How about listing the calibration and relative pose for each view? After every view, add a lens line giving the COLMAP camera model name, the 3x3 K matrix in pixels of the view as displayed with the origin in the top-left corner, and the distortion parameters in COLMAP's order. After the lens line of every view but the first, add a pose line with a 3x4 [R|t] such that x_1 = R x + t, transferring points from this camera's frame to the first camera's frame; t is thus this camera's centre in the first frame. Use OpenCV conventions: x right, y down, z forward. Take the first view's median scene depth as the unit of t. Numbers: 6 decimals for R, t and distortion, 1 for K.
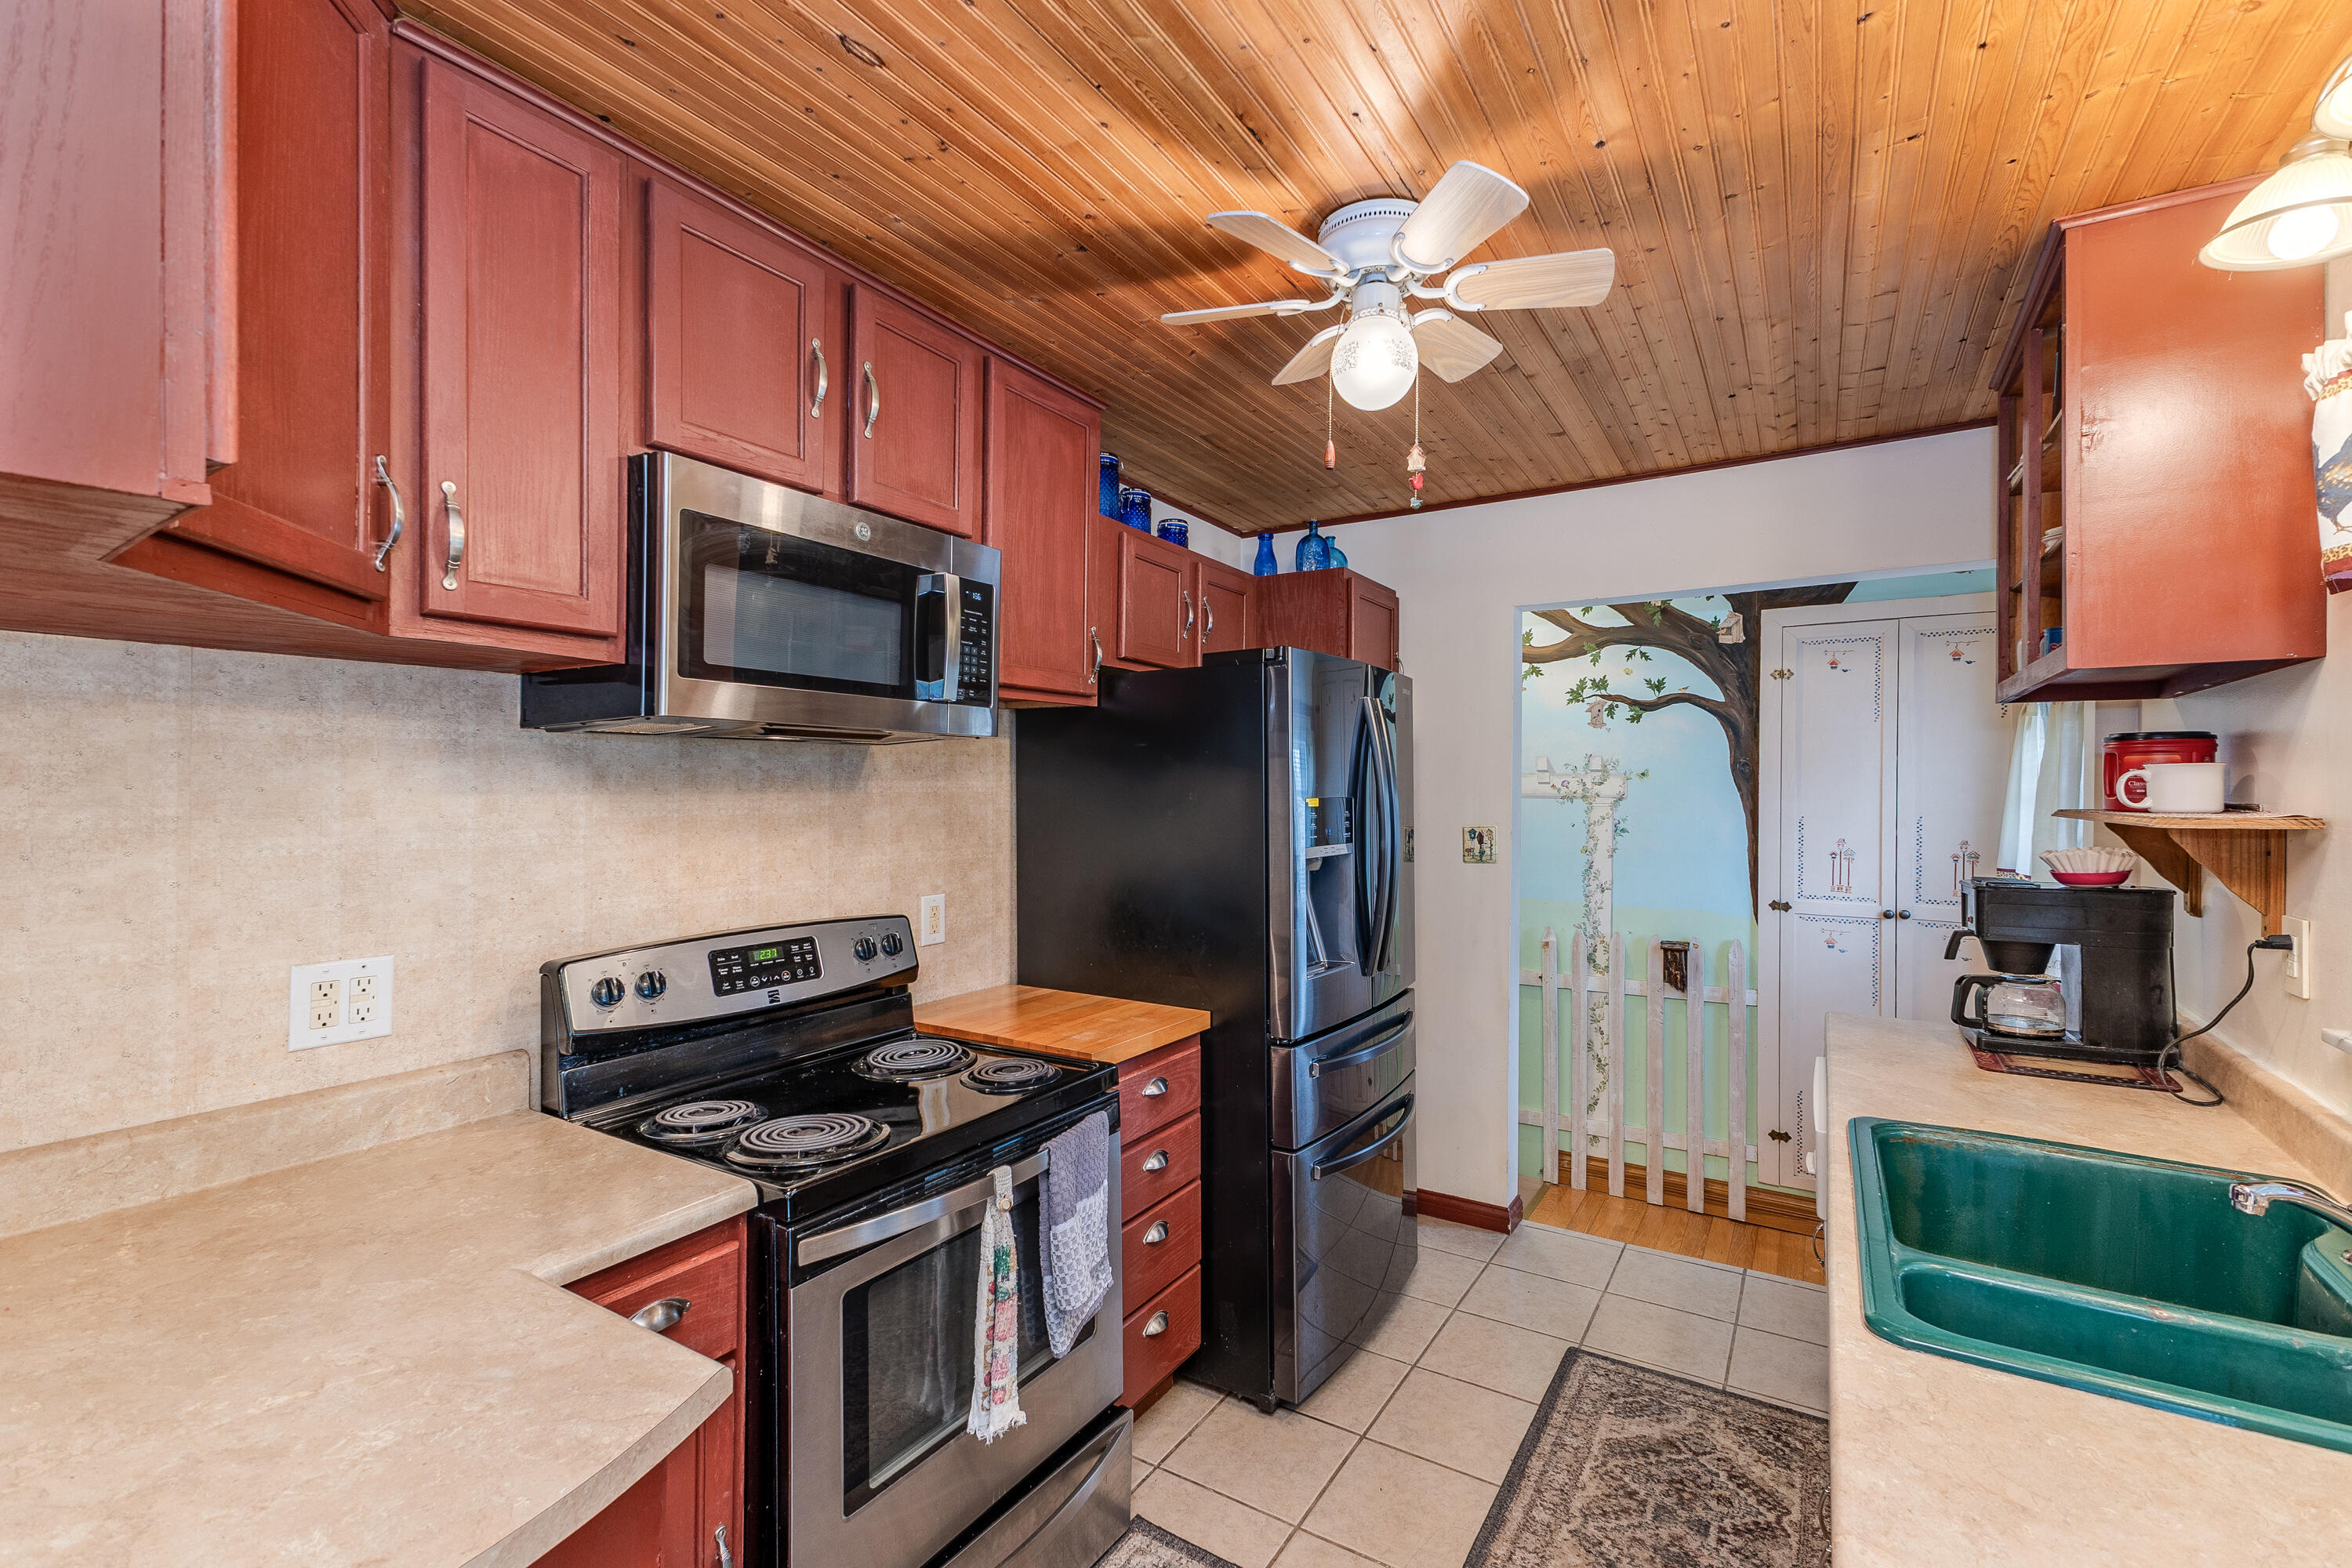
lens RADIAL K [[1025.5, 0, 1189.0], [0, 1025.5, 783.6], [0, 0, 1]] dist [0.004859, 0.000240]
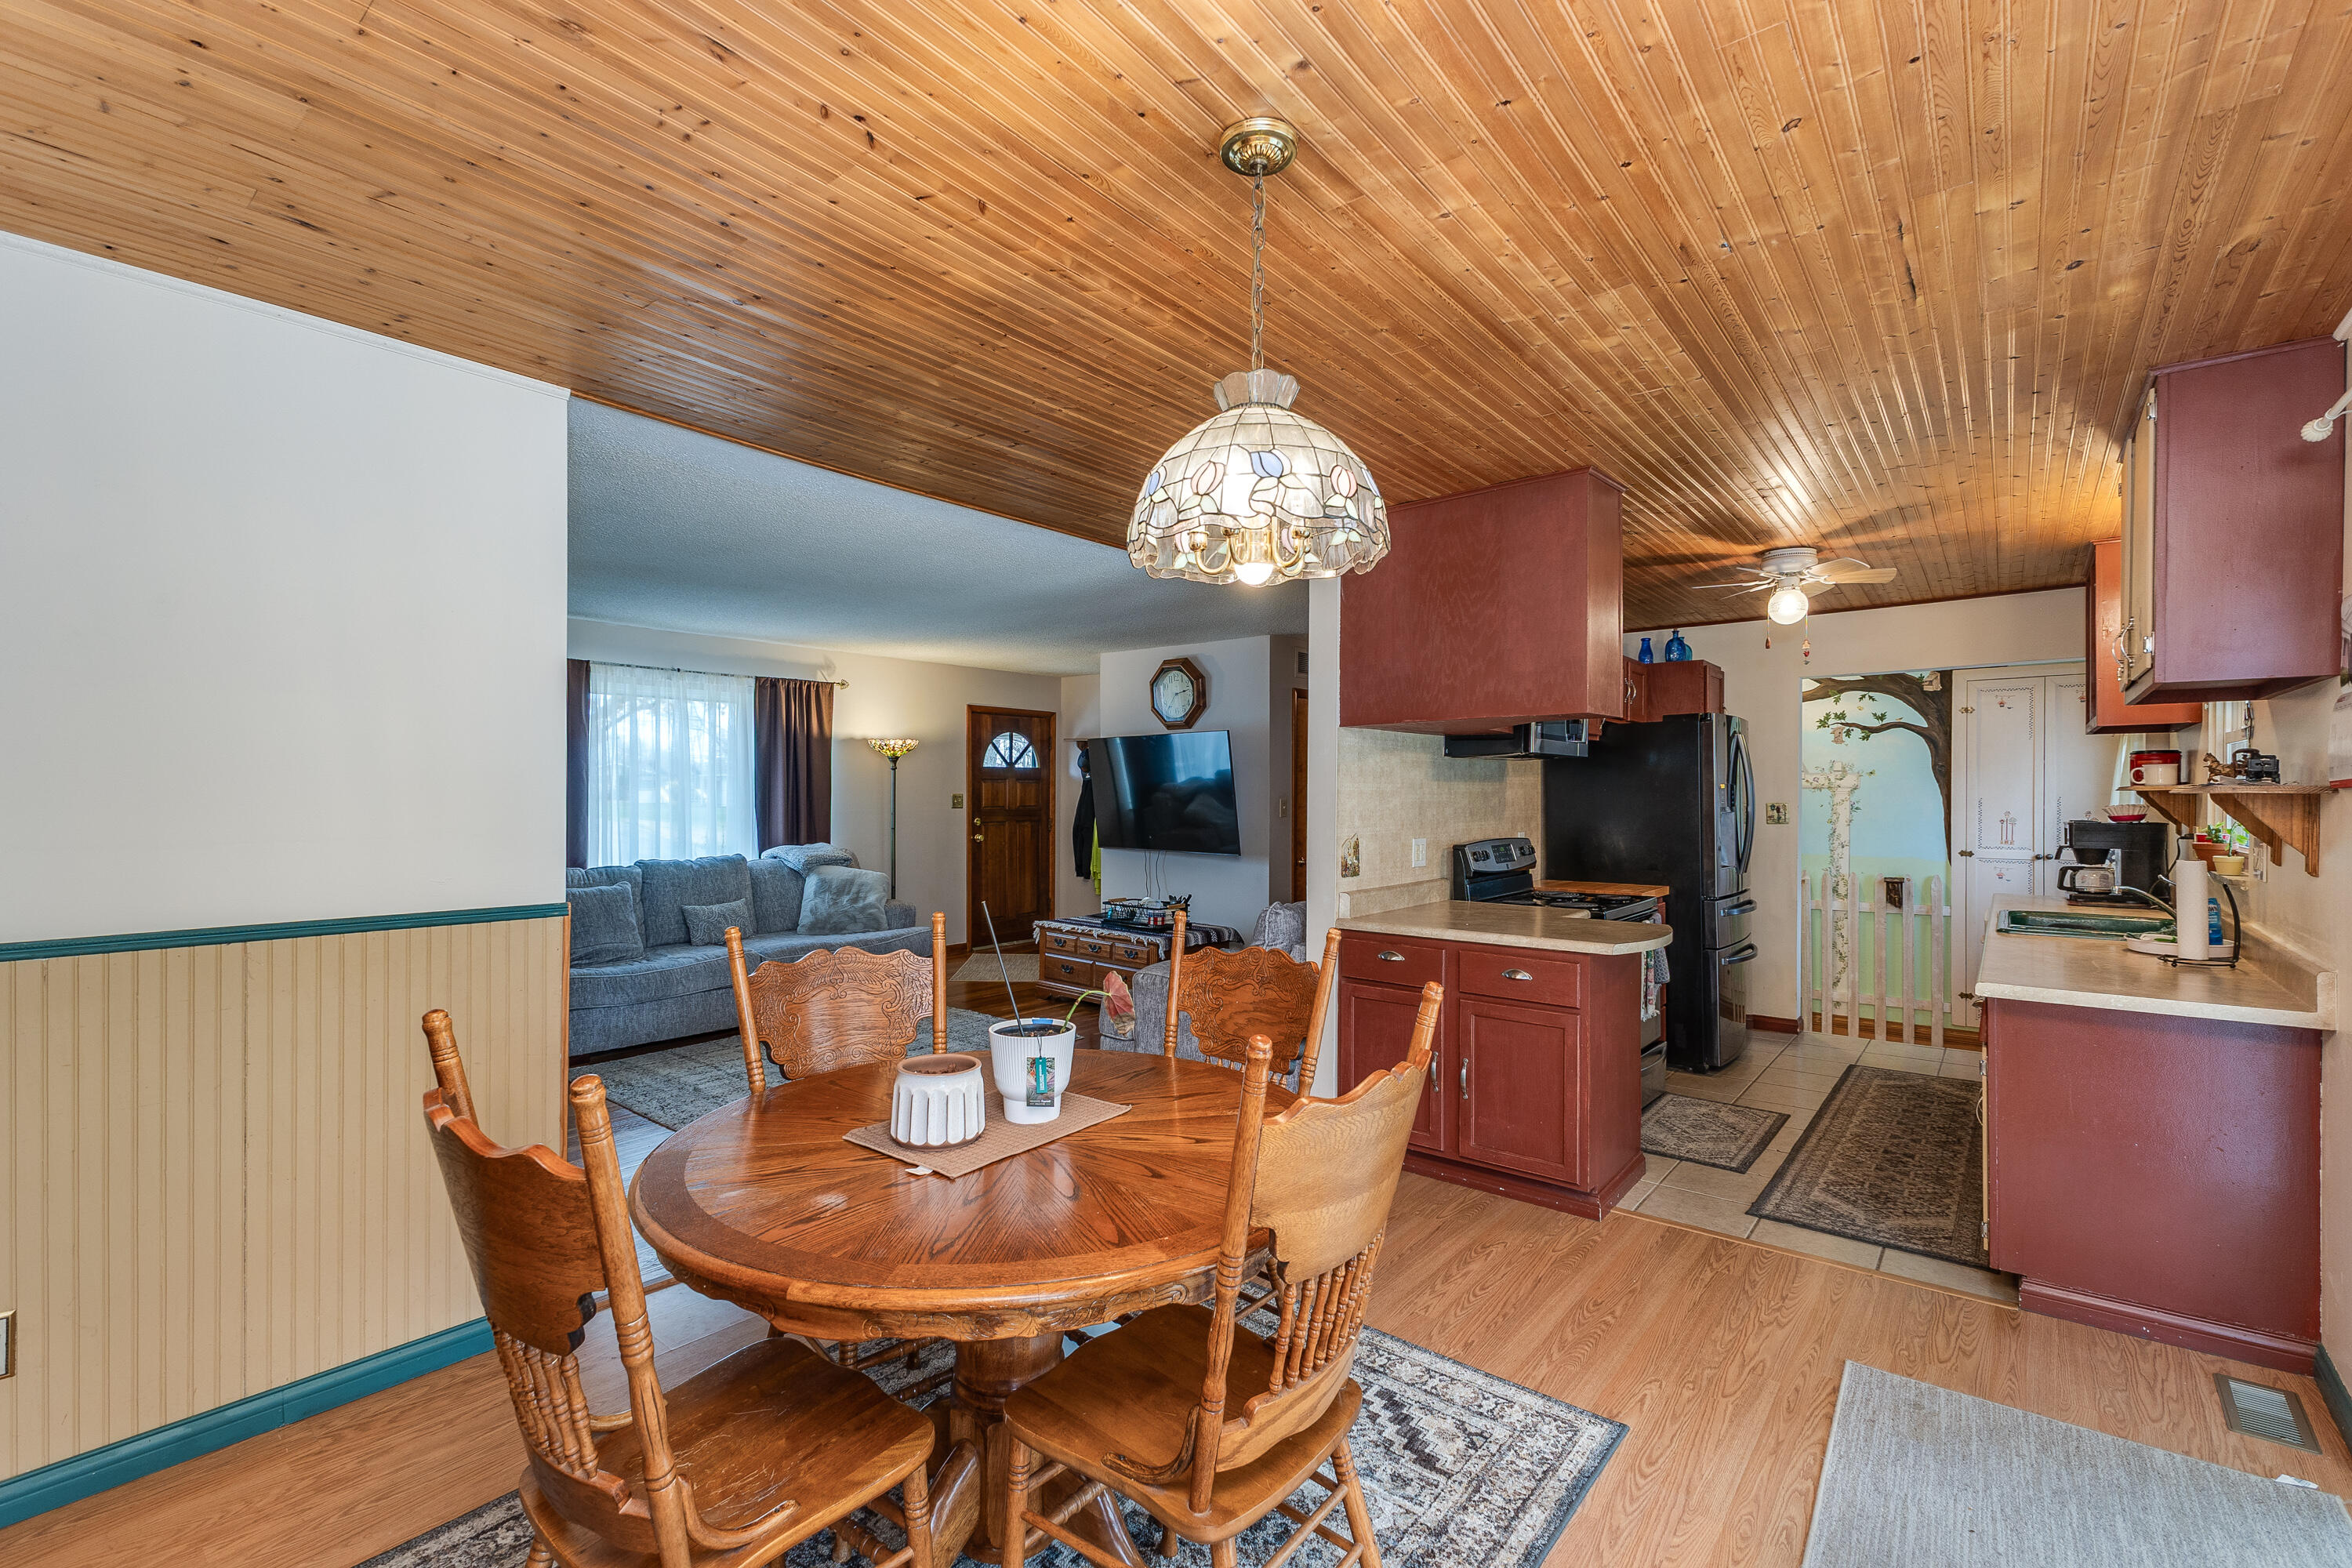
lens RADIAL K [[1025.5, 0, 1172.0], [0, 1025.5, 796.5], [0, 0, 1]] dist [0.004859, 0.000240]
pose [[0.991133, -0.005689, -0.132753, -0.538273], [0.006233, 0.999974, 0.003685, 0.019004], [0.132729, -0.004480, 0.991142, -0.925690]]
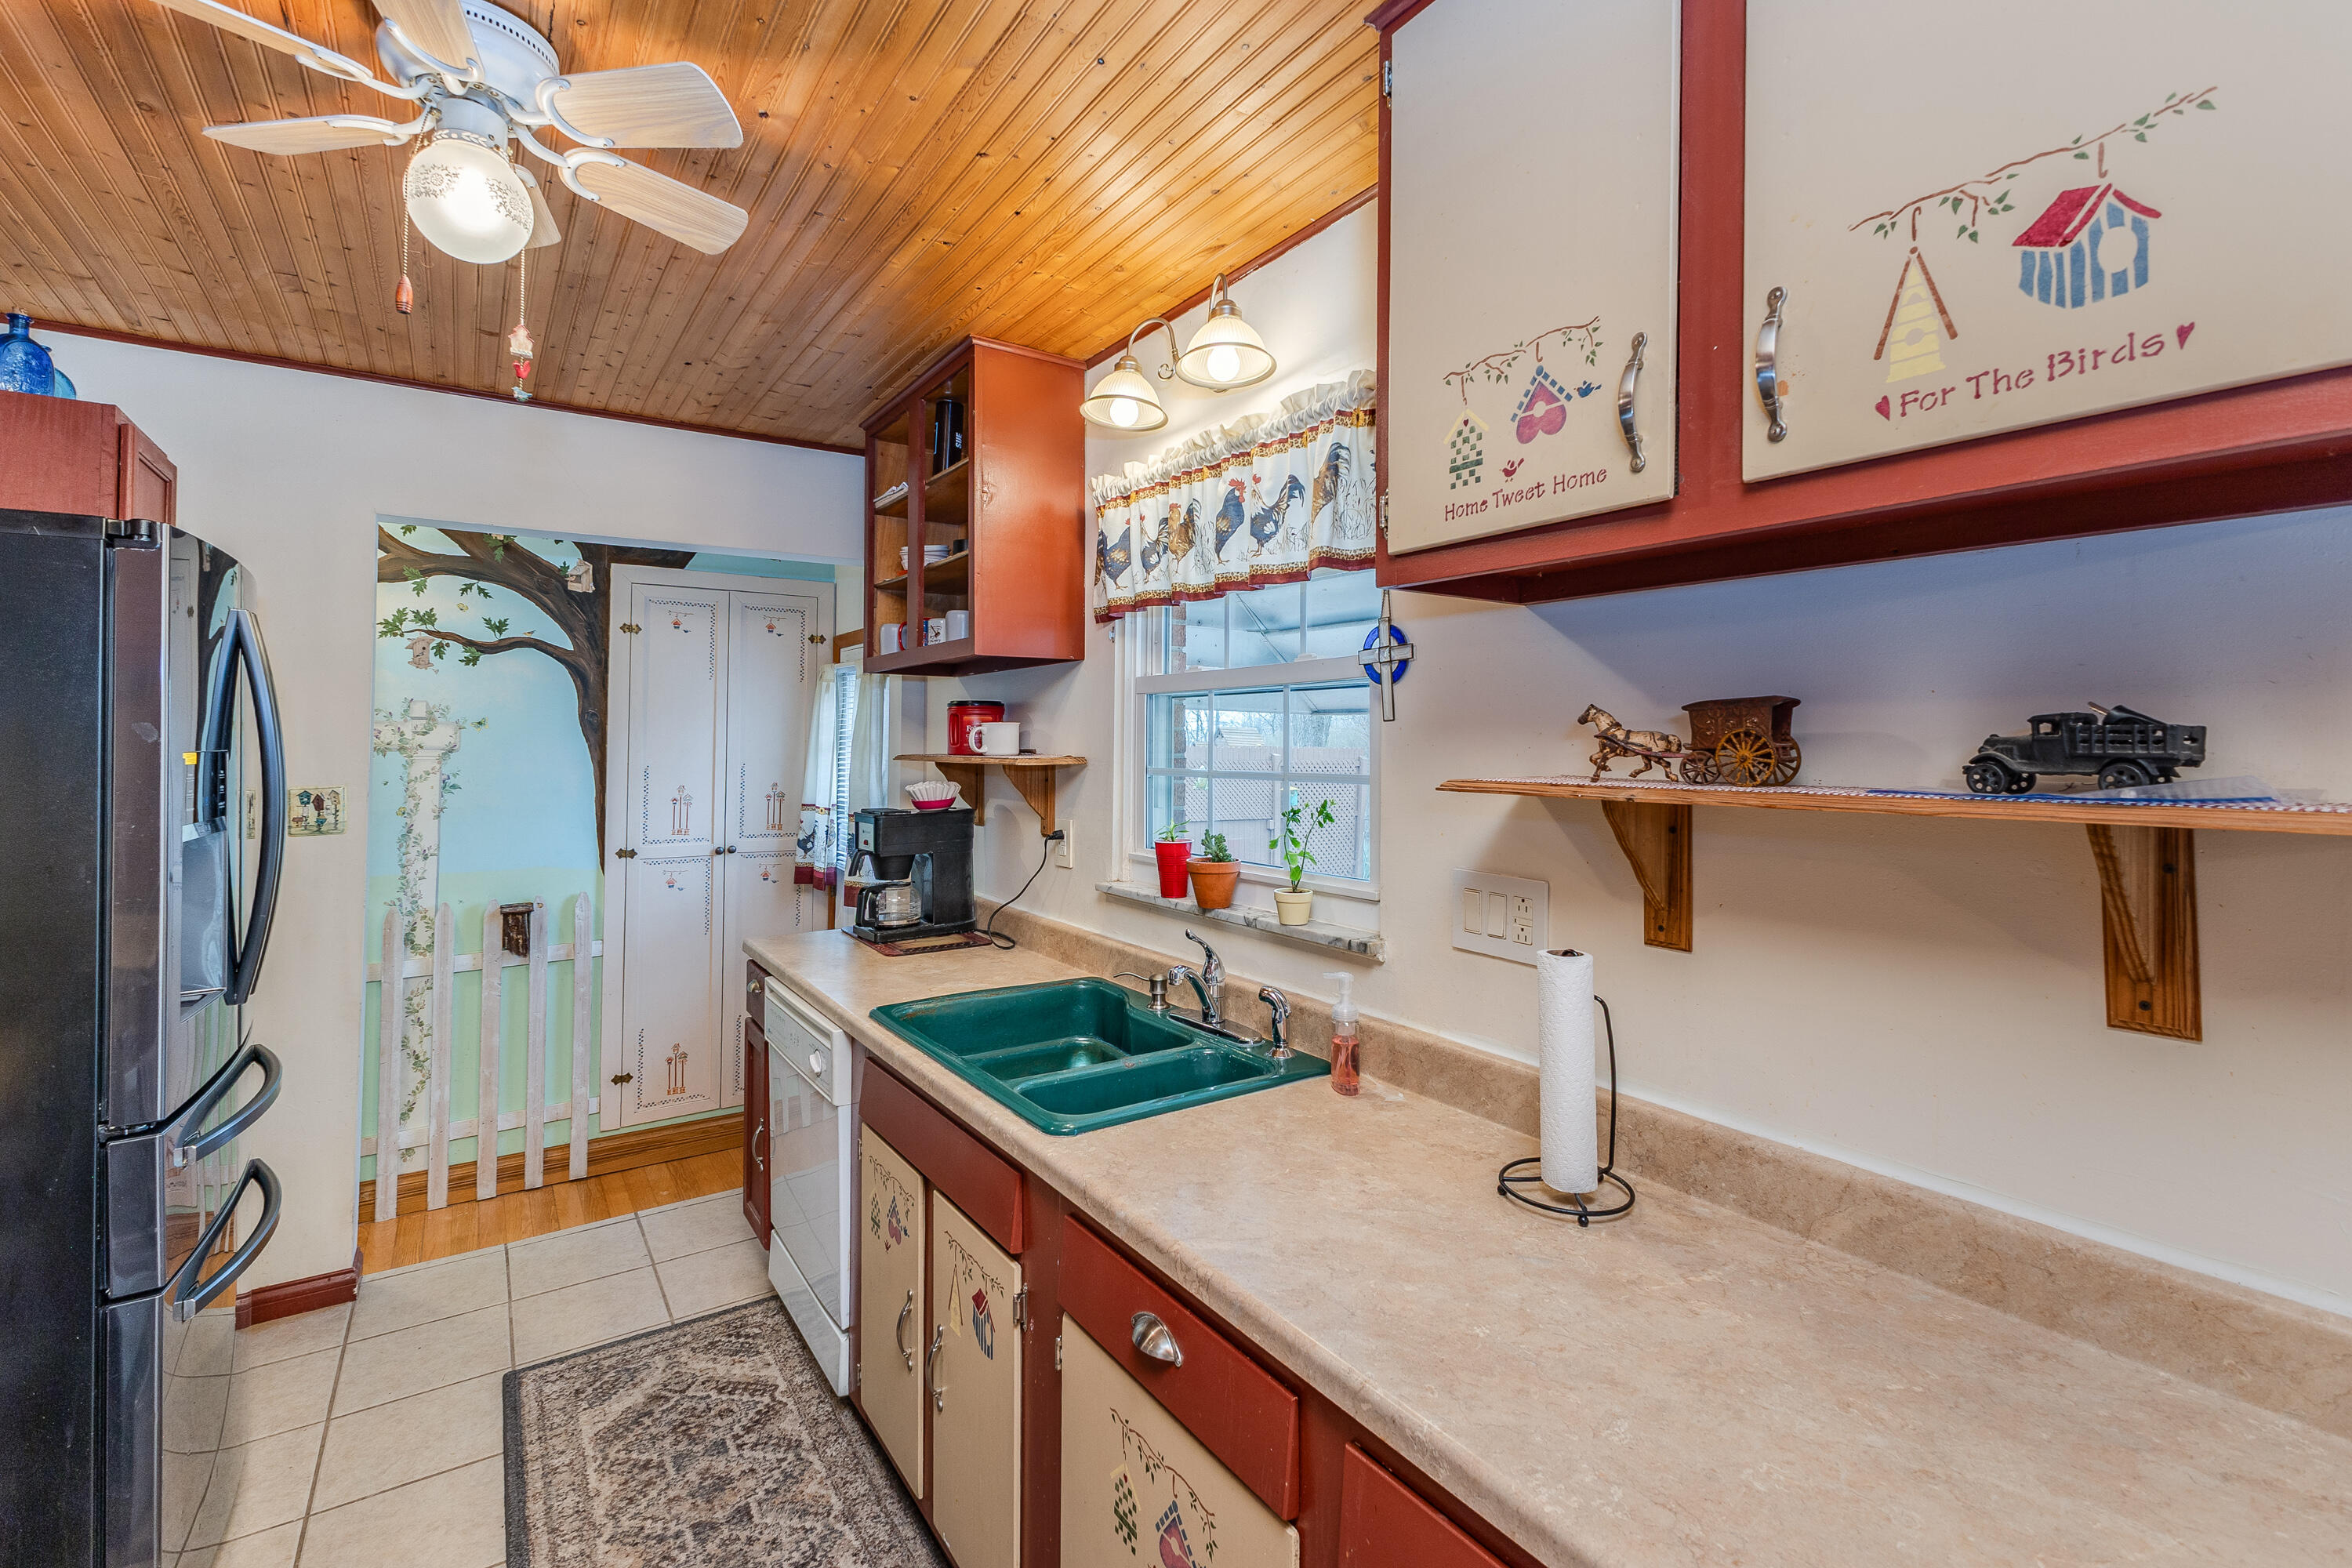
lens RADIAL K [[1025.5, 0, 1180.3], [0, 1025.5, 723.7], [0, 0, 1]] dist [0.004859, 0.000240]
pose [[0.397582, 0.015429, 0.917437, -0.180611], [-0.005061, 0.999880, -0.014622, 0.001569], [-0.917553, 0.001170, 0.397613, 0.099716]]
